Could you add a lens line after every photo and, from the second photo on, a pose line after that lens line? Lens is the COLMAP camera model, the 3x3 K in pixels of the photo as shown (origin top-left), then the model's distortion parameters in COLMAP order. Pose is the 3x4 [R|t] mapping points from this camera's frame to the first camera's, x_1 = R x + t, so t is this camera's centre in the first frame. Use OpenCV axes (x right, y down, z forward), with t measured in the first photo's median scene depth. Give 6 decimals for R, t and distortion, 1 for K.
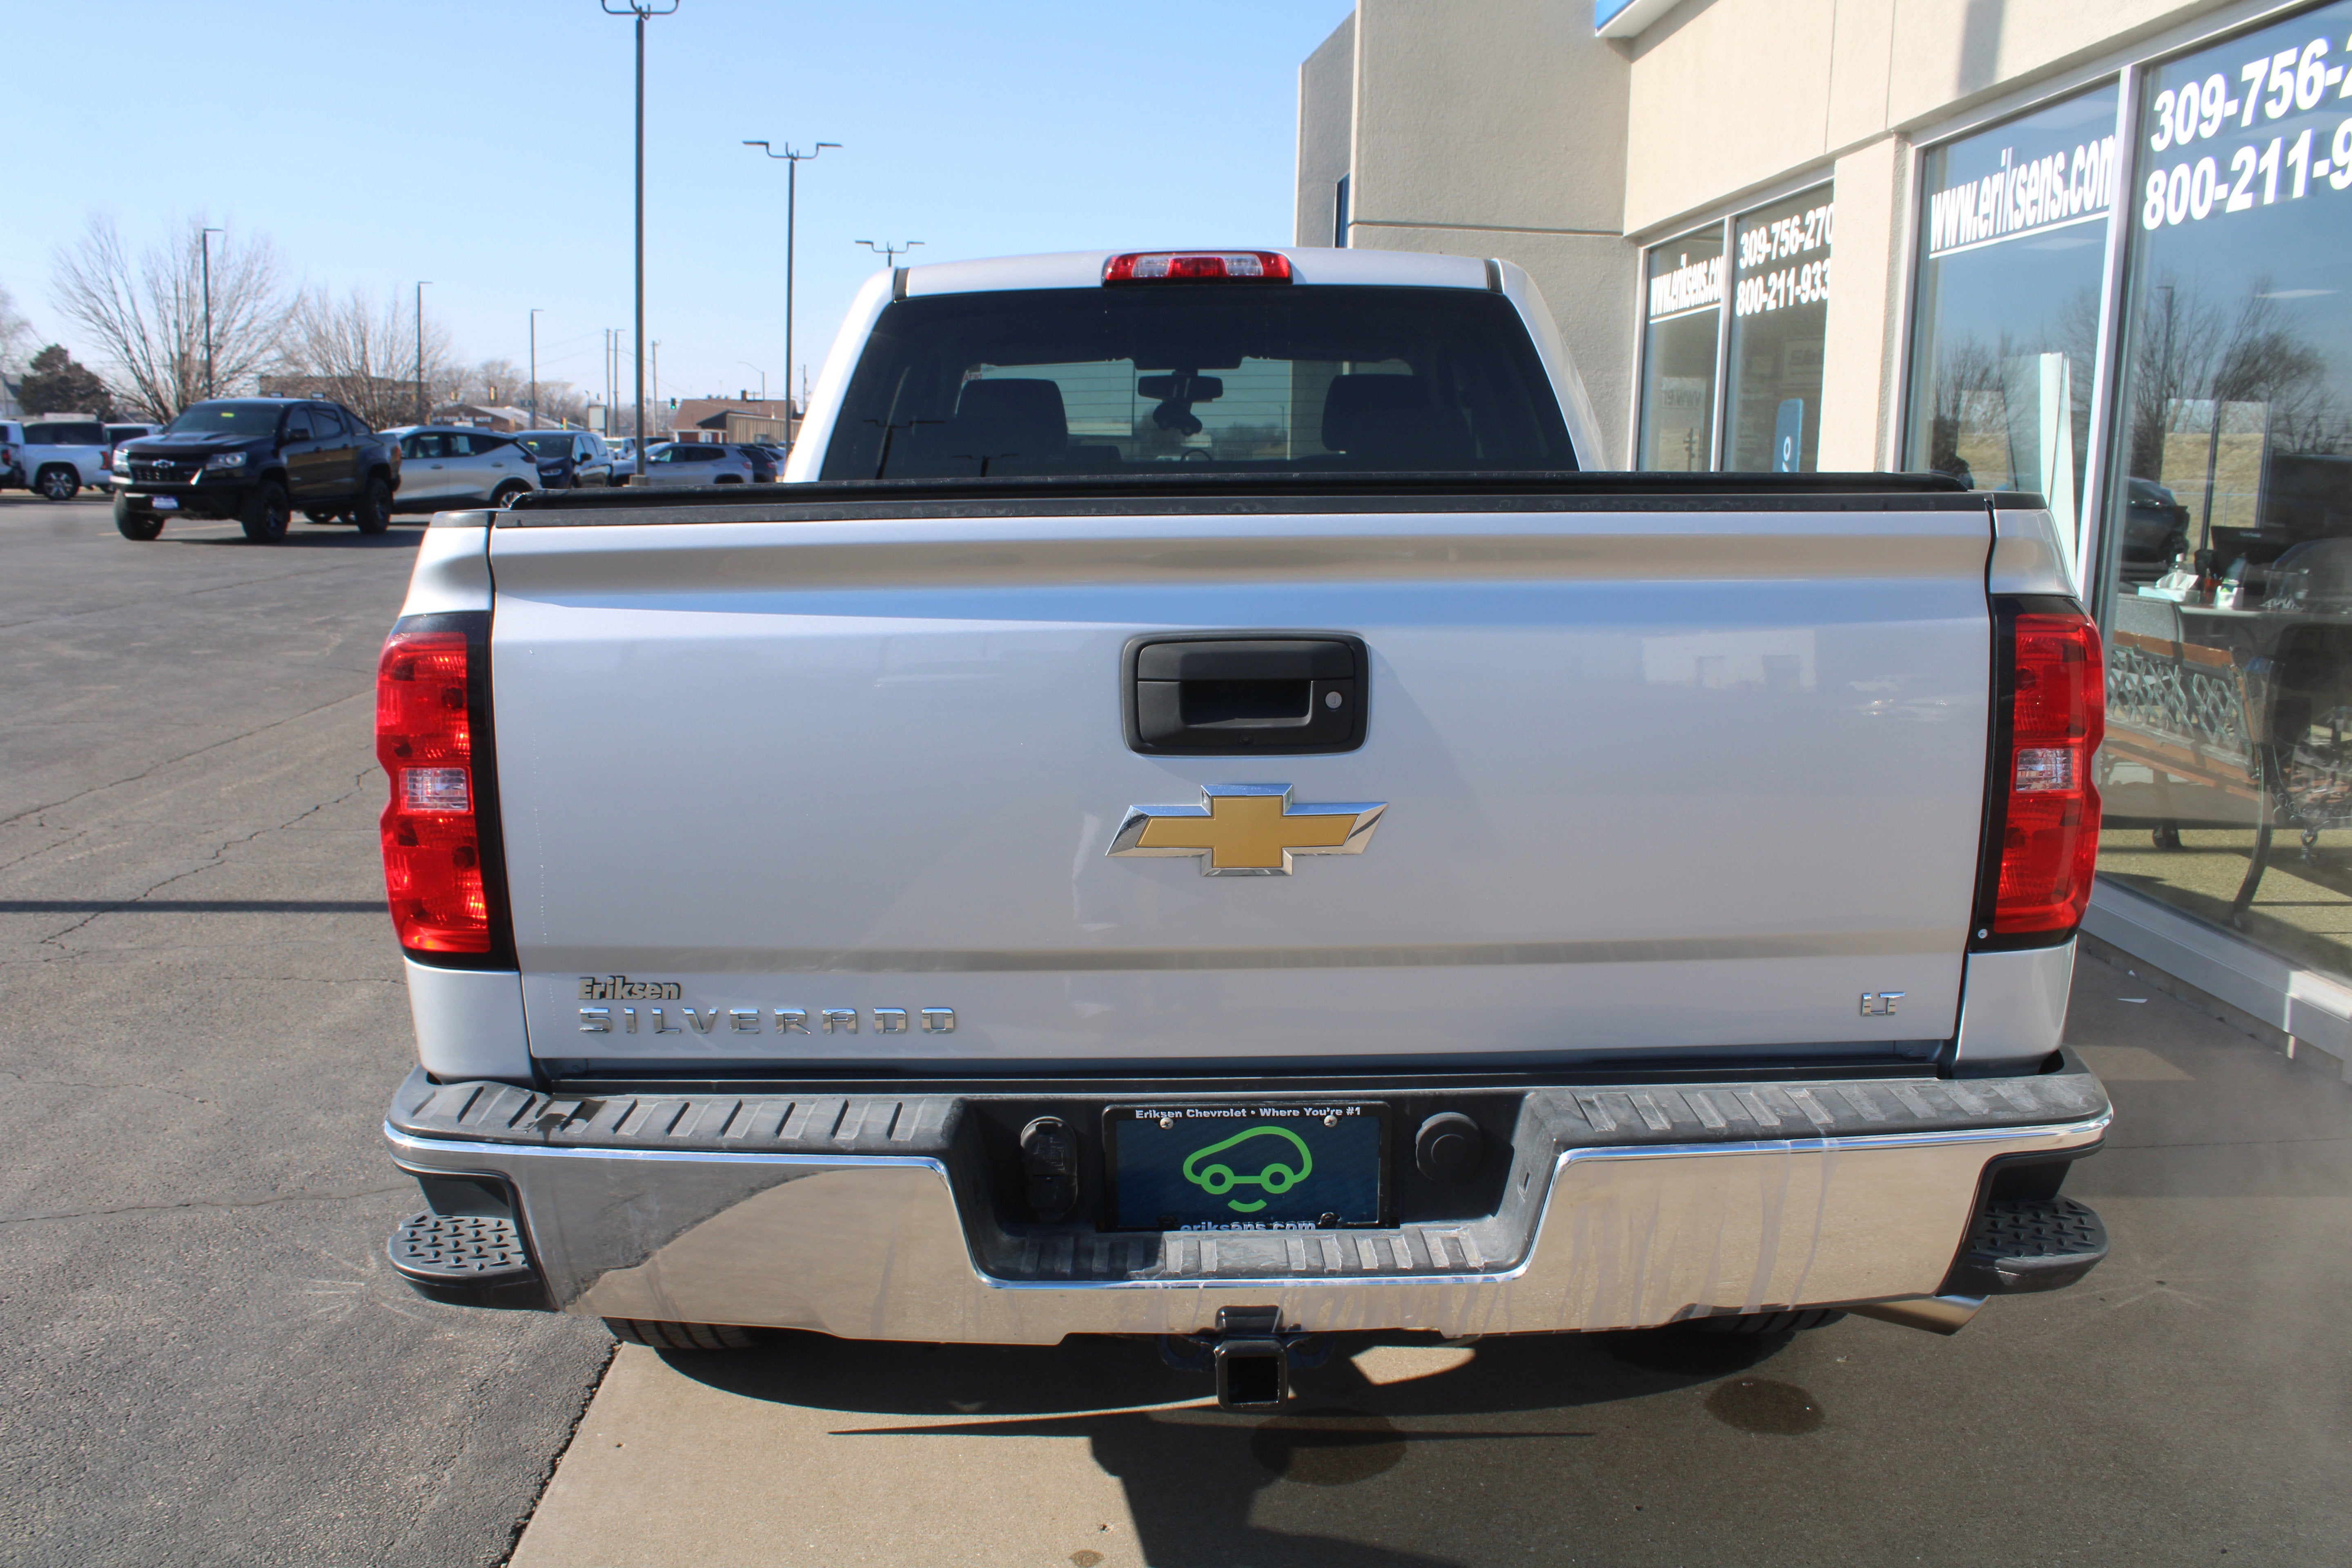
lens RADIAL K [[1892.8, 0, 1145.4], [0, 1892.8, 798.7], [0, 0, 1]] dist [-0.163379, 0.136251]
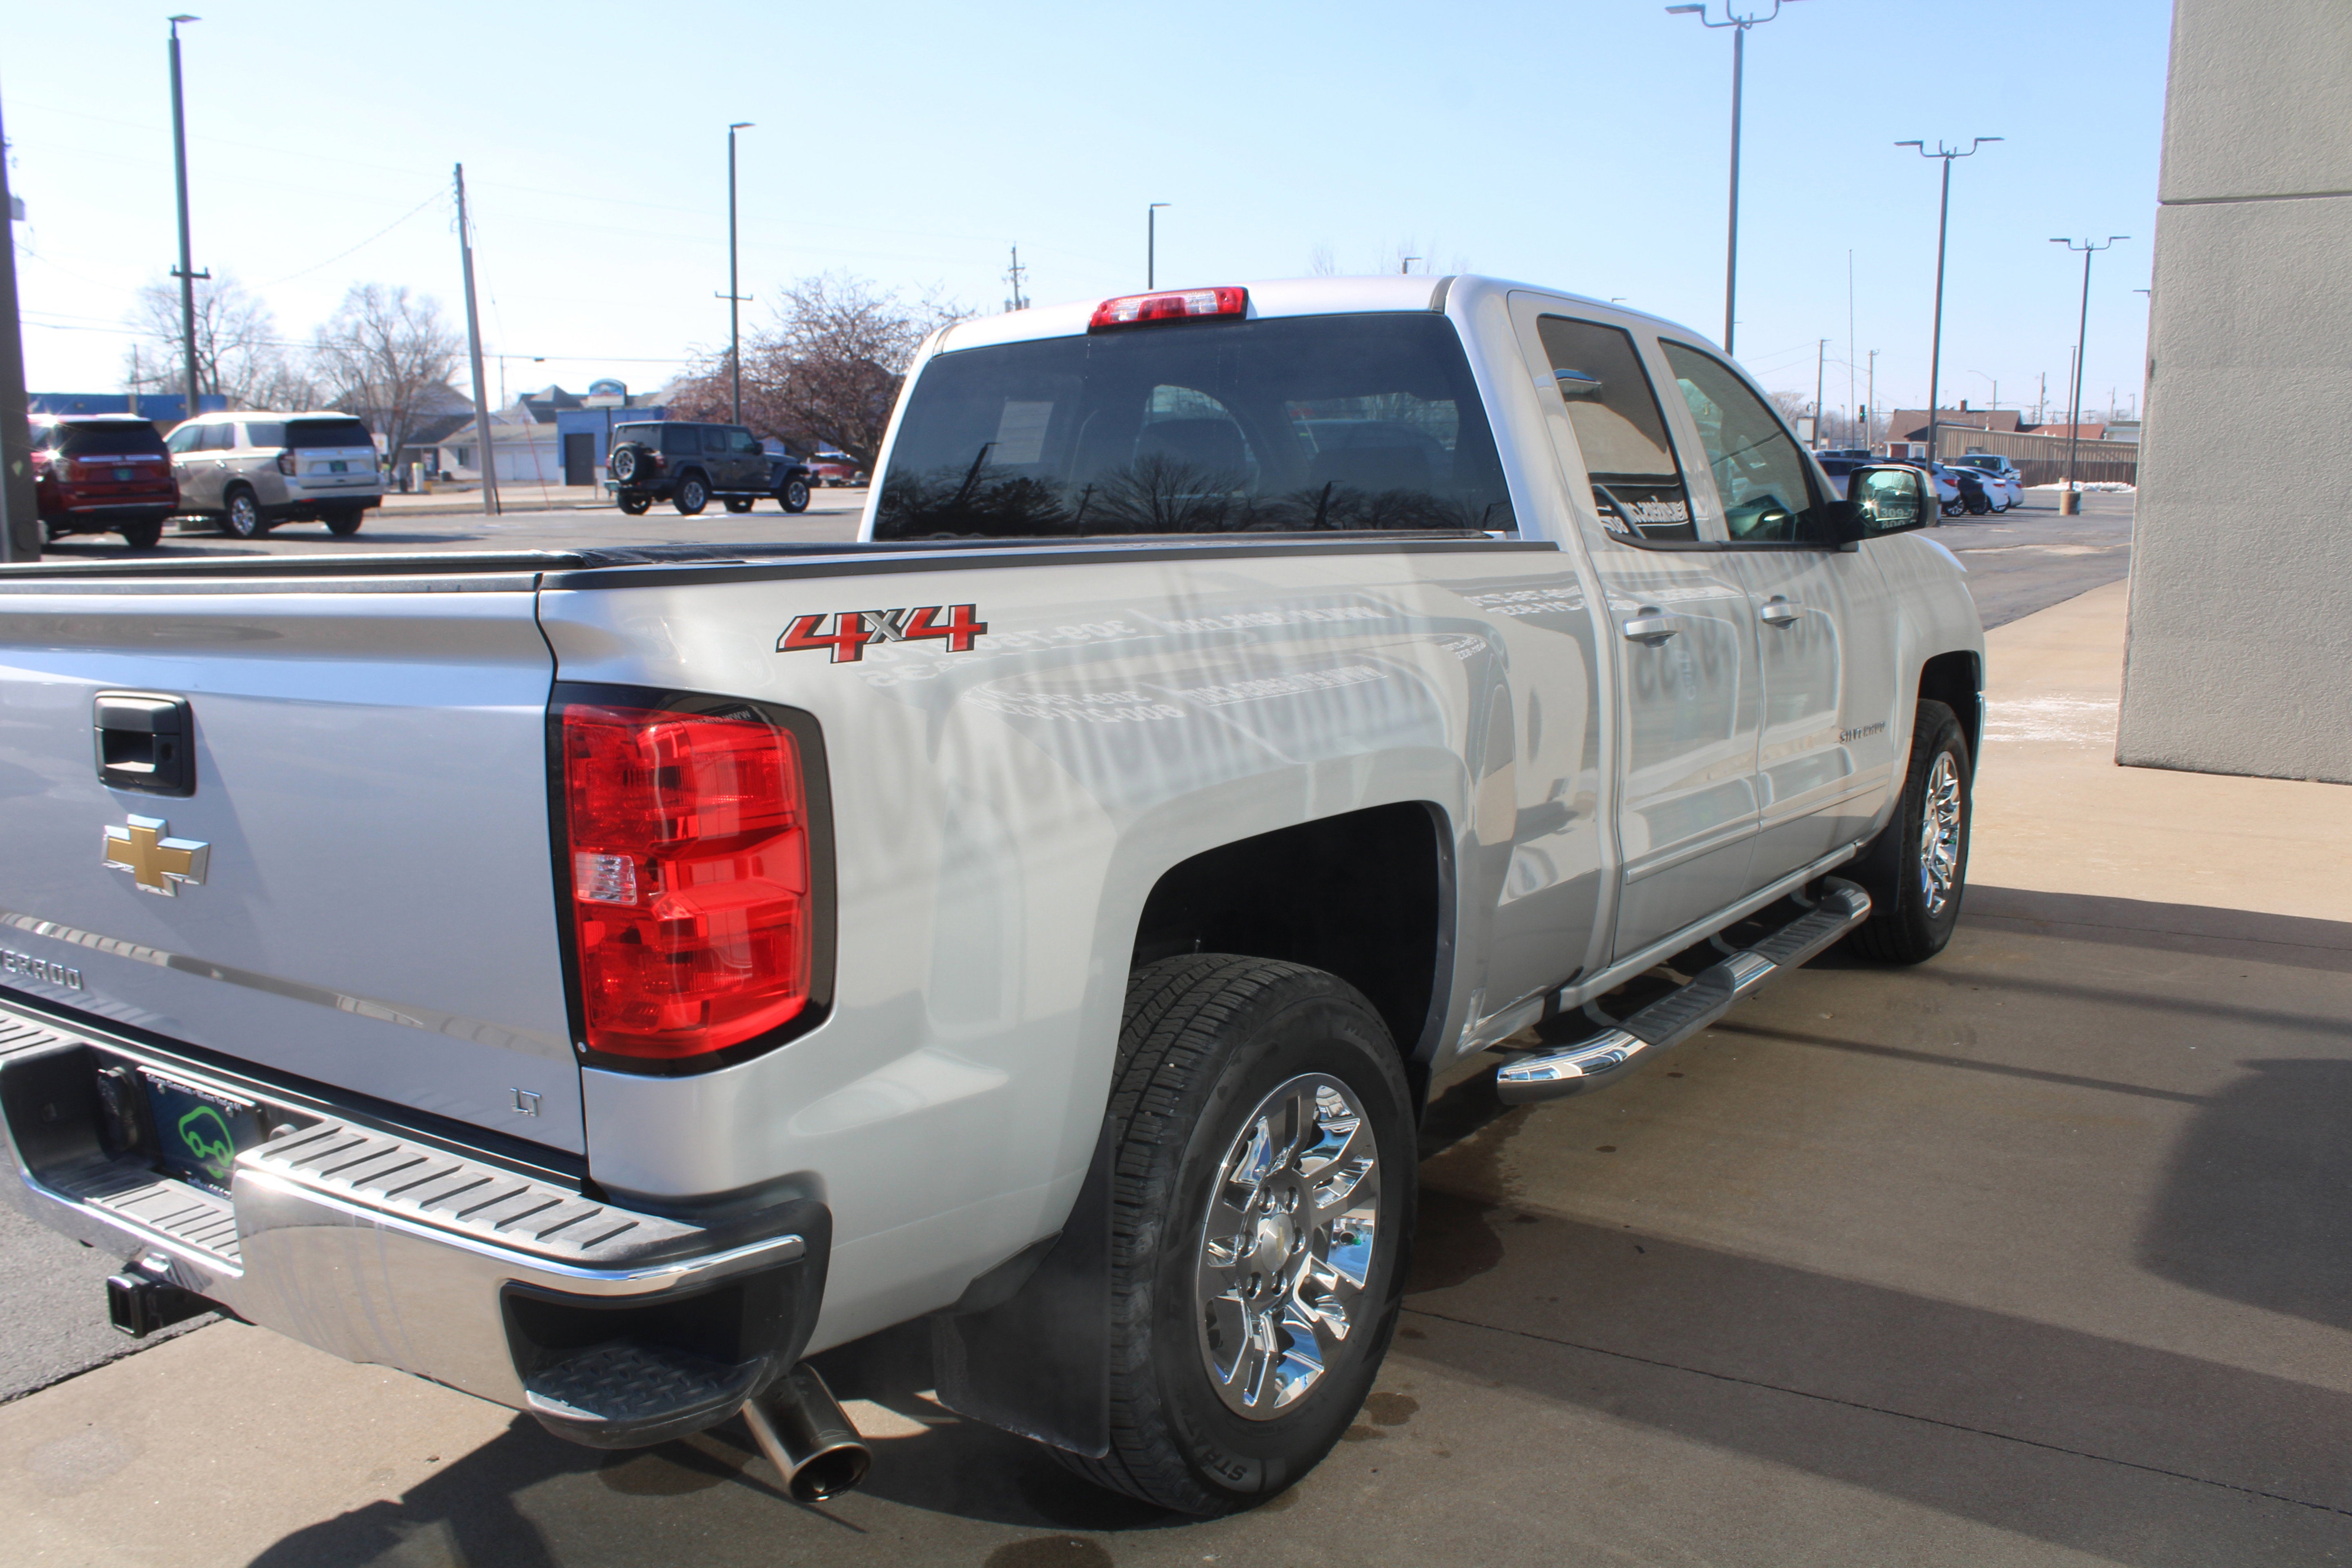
lens RADIAL K [[1892.8, 0, 1145.4], [0, 1892.8, 798.7], [0, 0, 1]] dist [-0.163379, 0.136251]
pose [[0.822951, 0.079472, -0.562526, 0.596160], [-0.083017, 0.996361, 0.019313, -0.045676], [0.562014, 0.030805, 0.826554, 0.189317]]
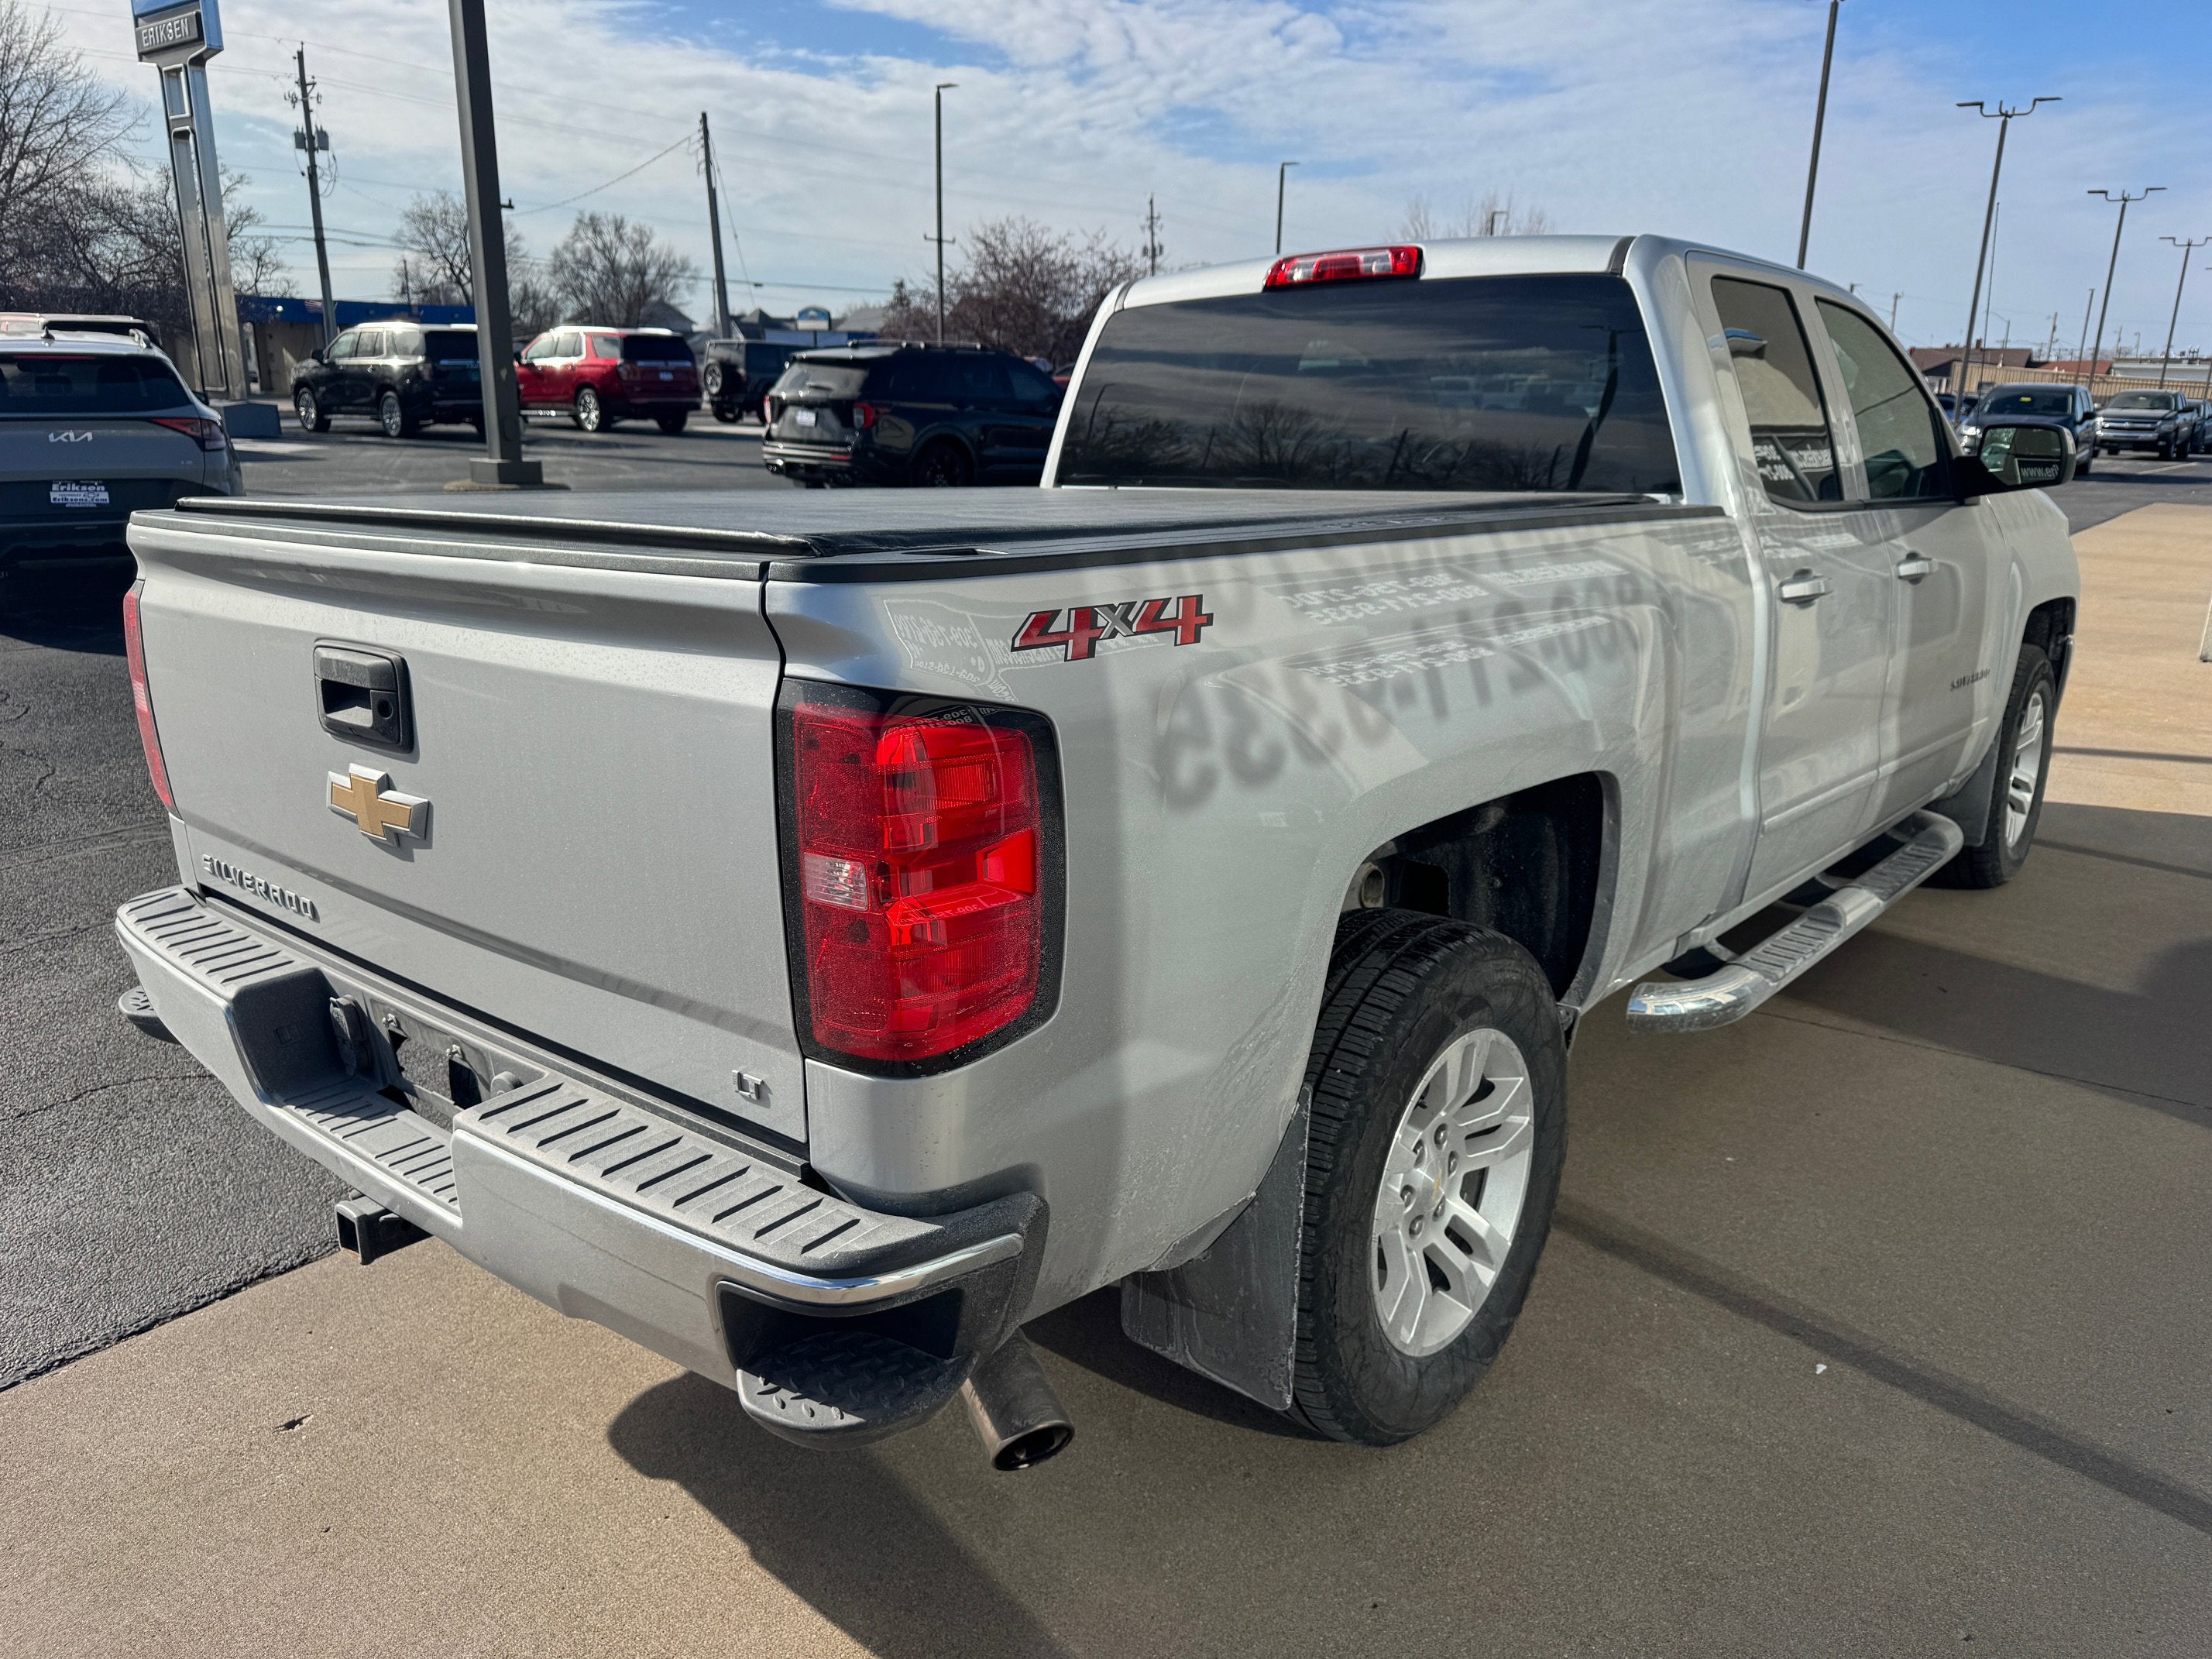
lens RADIAL K [[1533.4, 0, 1124.3], [0, 1533.4, 836.1], [0, 0, 1]] dist [0.048203, -0.105599]
pose [[0.776090, 0.167777, -0.607895, 0.510723], [-0.109828, 0.985188, 0.131692, -0.072977], [0.620985, -0.035441, 0.783020, 0.246532]]
